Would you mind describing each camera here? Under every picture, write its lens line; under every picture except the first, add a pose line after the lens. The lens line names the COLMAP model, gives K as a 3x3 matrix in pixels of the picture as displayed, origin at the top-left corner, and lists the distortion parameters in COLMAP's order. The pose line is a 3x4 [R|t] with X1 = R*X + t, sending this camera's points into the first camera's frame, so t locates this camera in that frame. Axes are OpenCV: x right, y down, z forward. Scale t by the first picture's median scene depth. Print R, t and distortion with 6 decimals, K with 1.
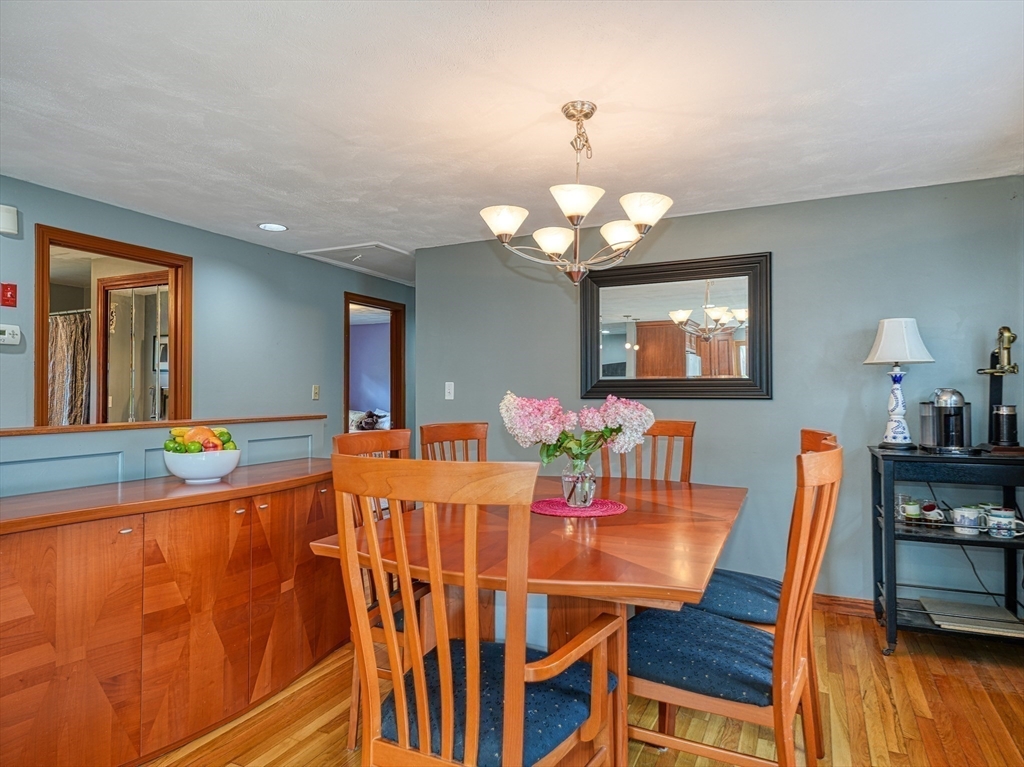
lens RADIAL K [[638.1, 0, 511.7], [0, 638.1, 384.4], [0, 0, 1]] dist [0.021354, -0.016828]
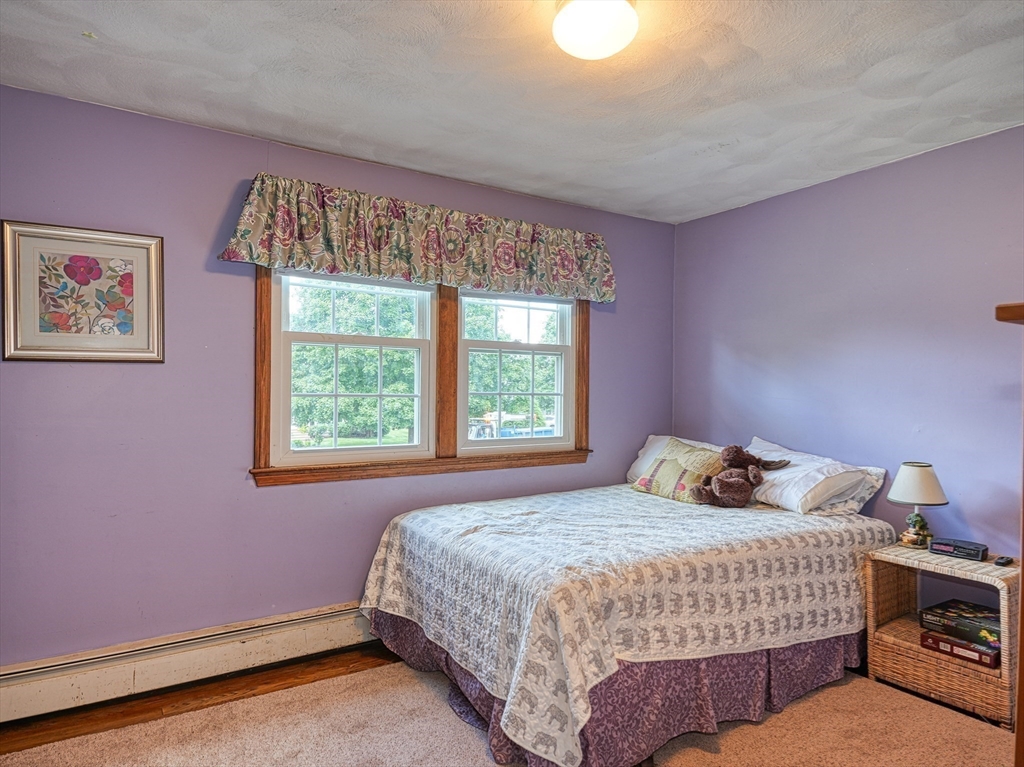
lens RADIAL K [[638.1, 0, 510.9], [0, 638.1, 386.2], [0, 0, 1]] dist [0.021354, -0.016828]
pose [[0.856091, -0.002287, -0.516821, -0.150661], [0.004675, 0.999984, 0.003318, 0.008846], [0.516805, -0.005257, 0.856087, 0.657767]]
